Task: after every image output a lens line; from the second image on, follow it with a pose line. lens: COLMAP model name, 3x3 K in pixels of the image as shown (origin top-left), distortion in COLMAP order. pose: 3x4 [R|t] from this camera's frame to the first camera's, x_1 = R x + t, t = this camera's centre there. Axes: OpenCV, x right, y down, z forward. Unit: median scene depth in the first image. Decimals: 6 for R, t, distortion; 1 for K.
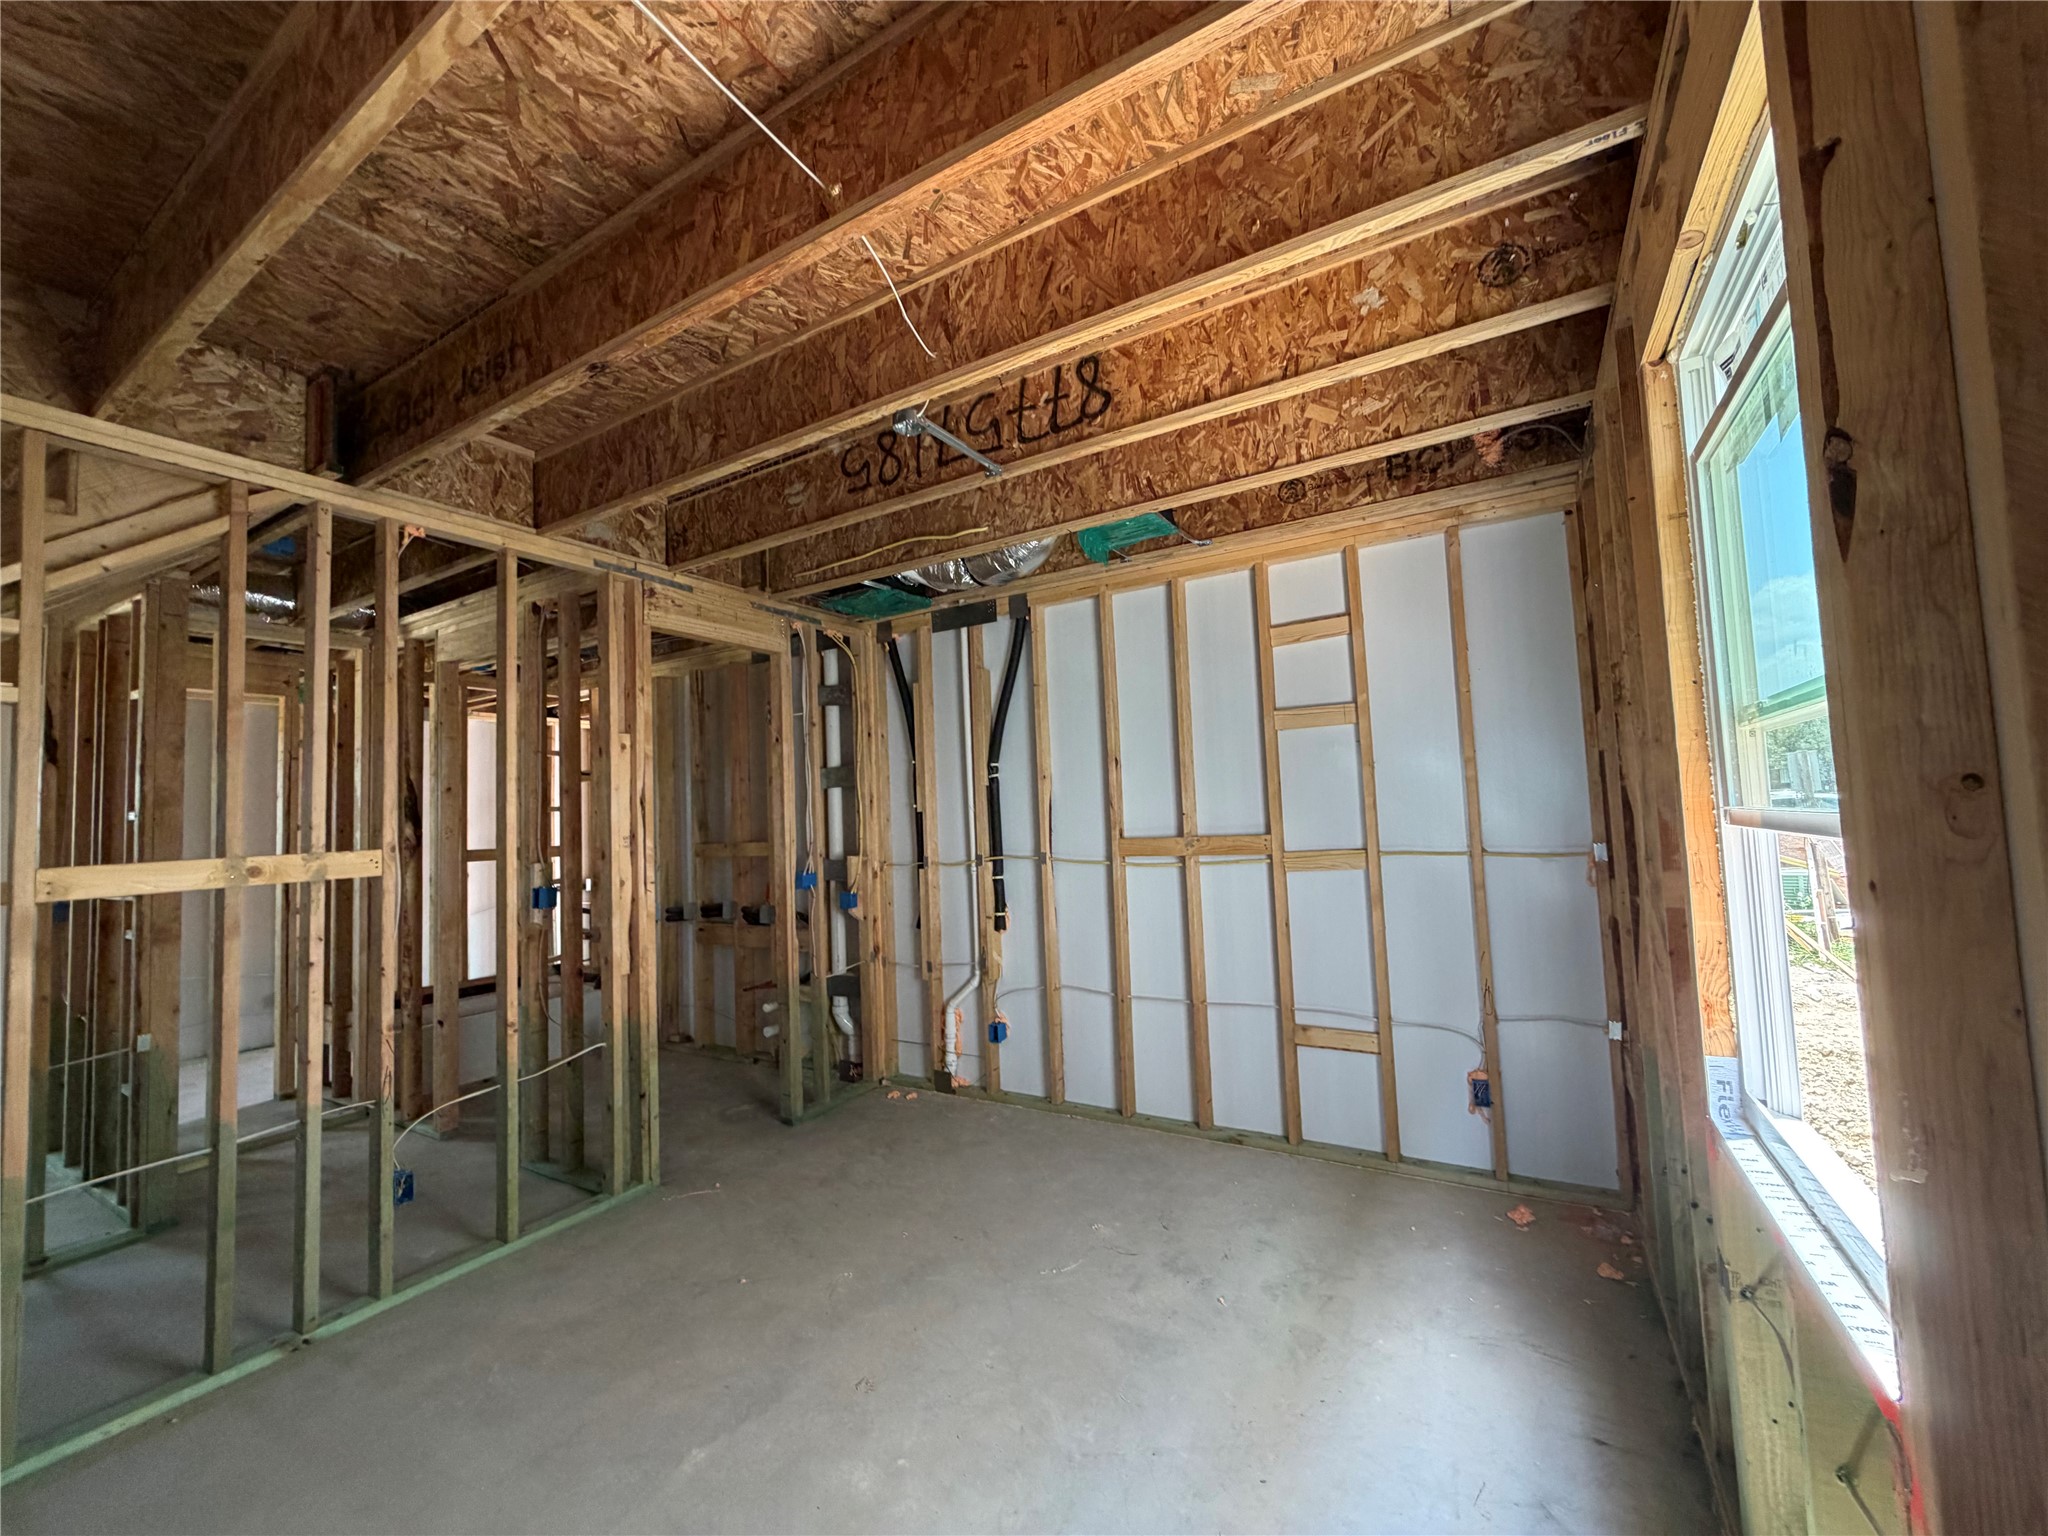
lens RADIAL K [[818.8, 0, 1012.3], [0, 818.8, 767.4], [0, 0, 1]] dist [0.001348, 0.000307]
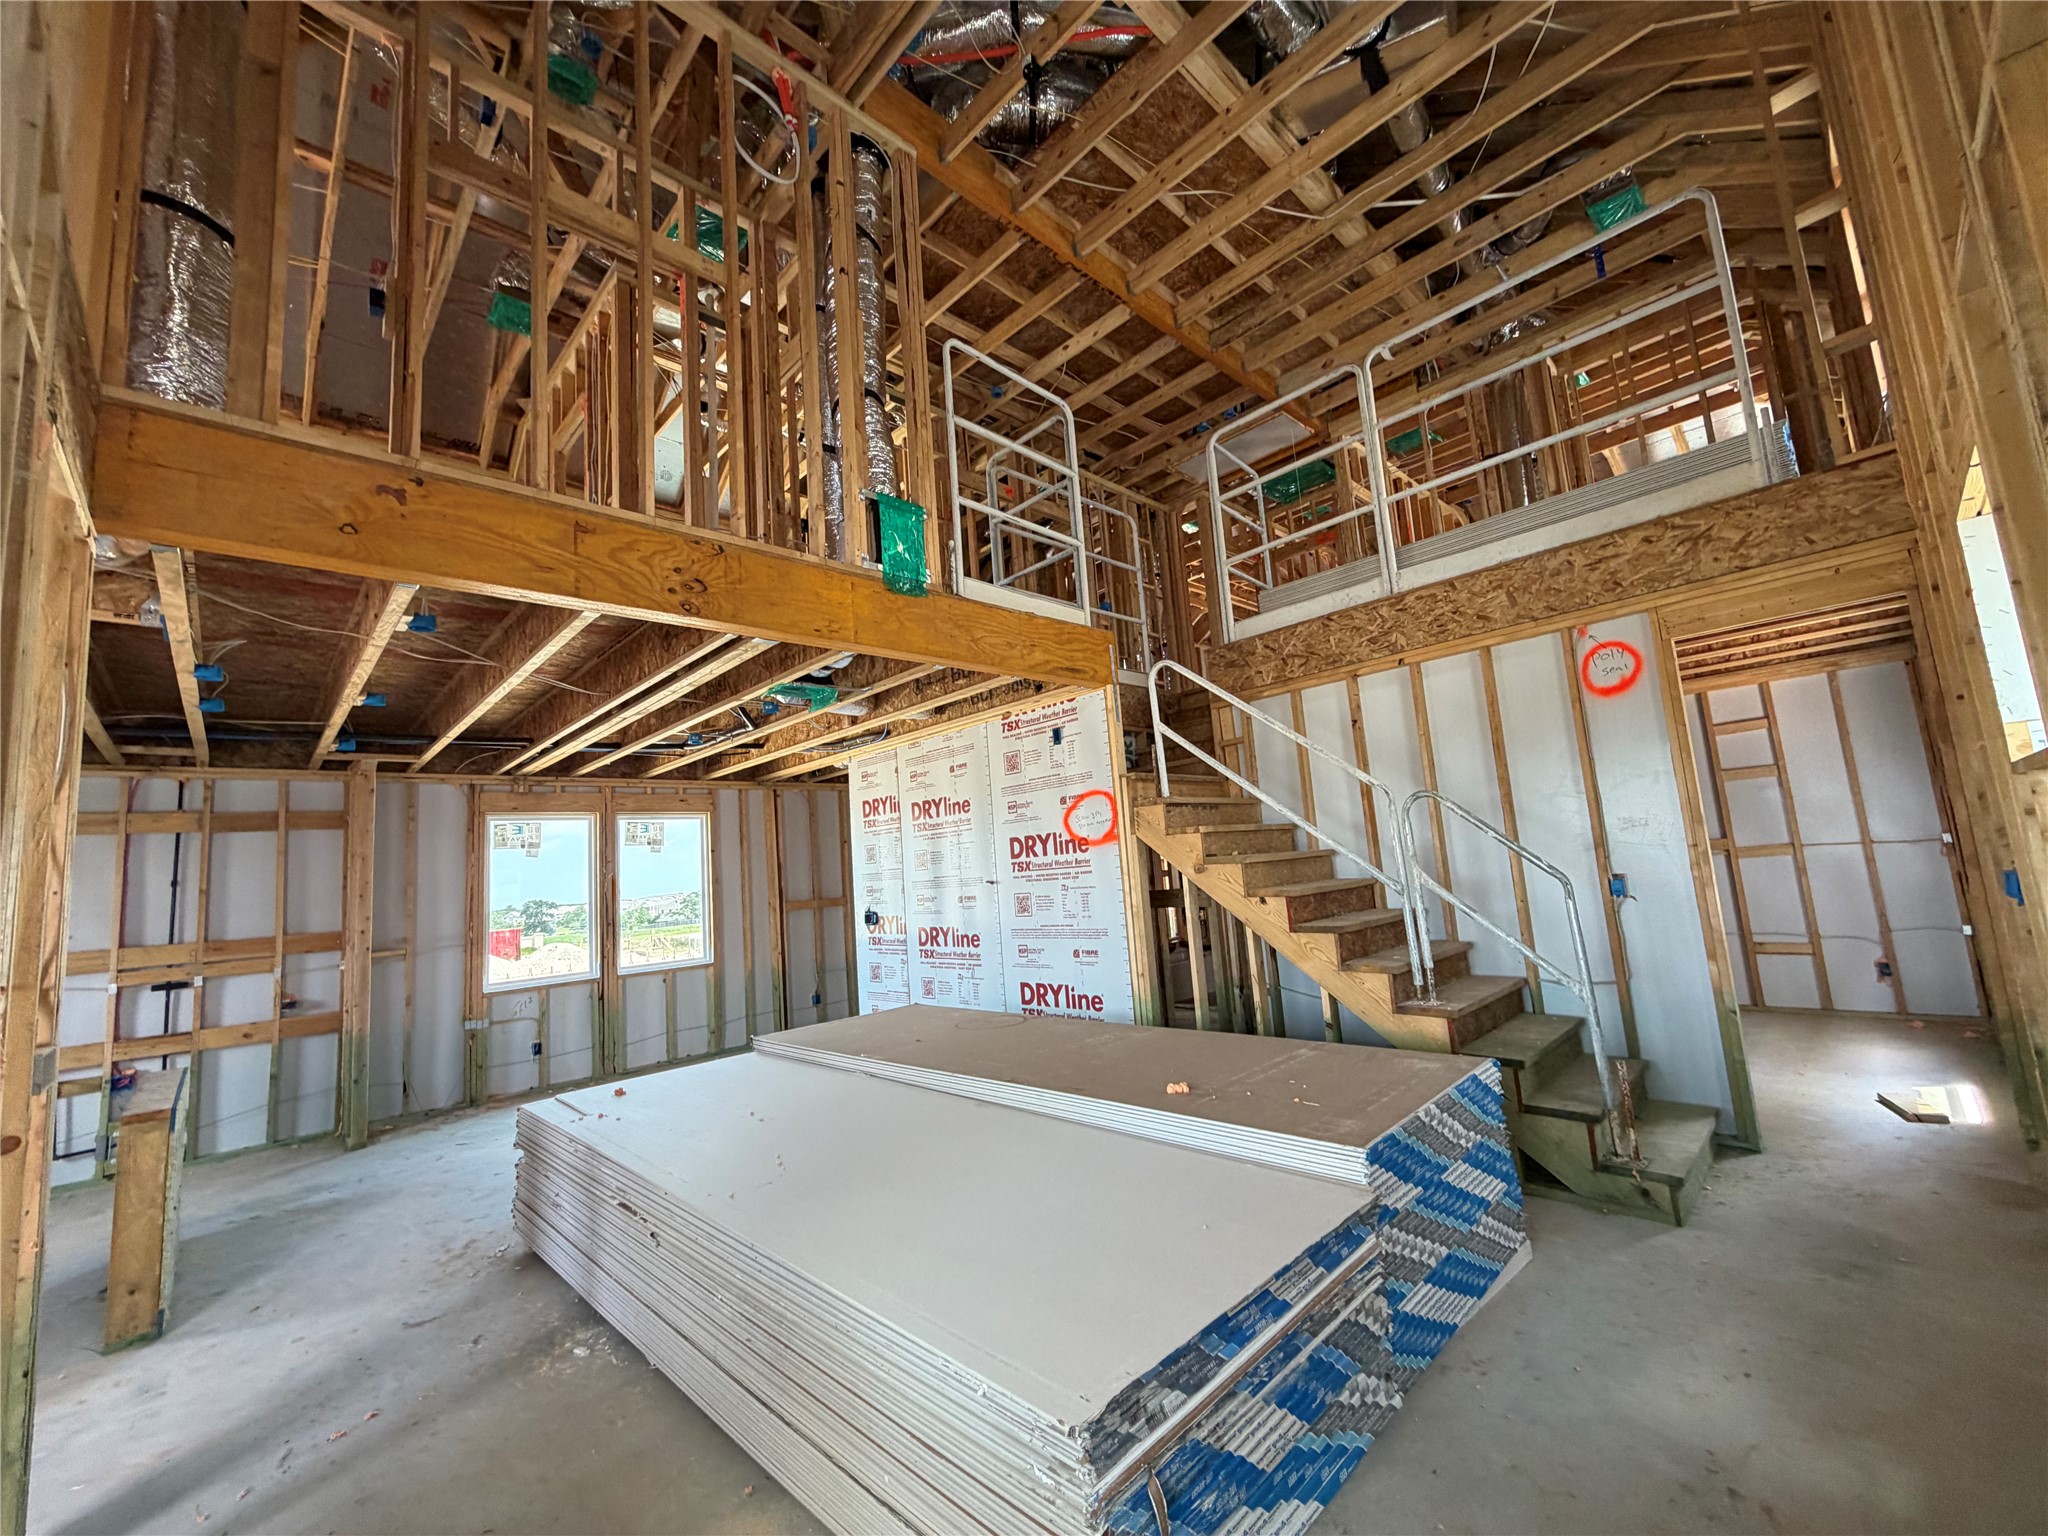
lens RADIAL K [[818.8, 0, 1019.3], [0, 818.8, 769.0], [0, 0, 1]] dist [0.001348, 0.000307]
pose [[0.963086, -0.067883, -0.260496, -0.764057], [0.056090, 0.997047, -0.052448, -0.069345], [0.263287, 0.035900, 0.964049, -1.265337]]
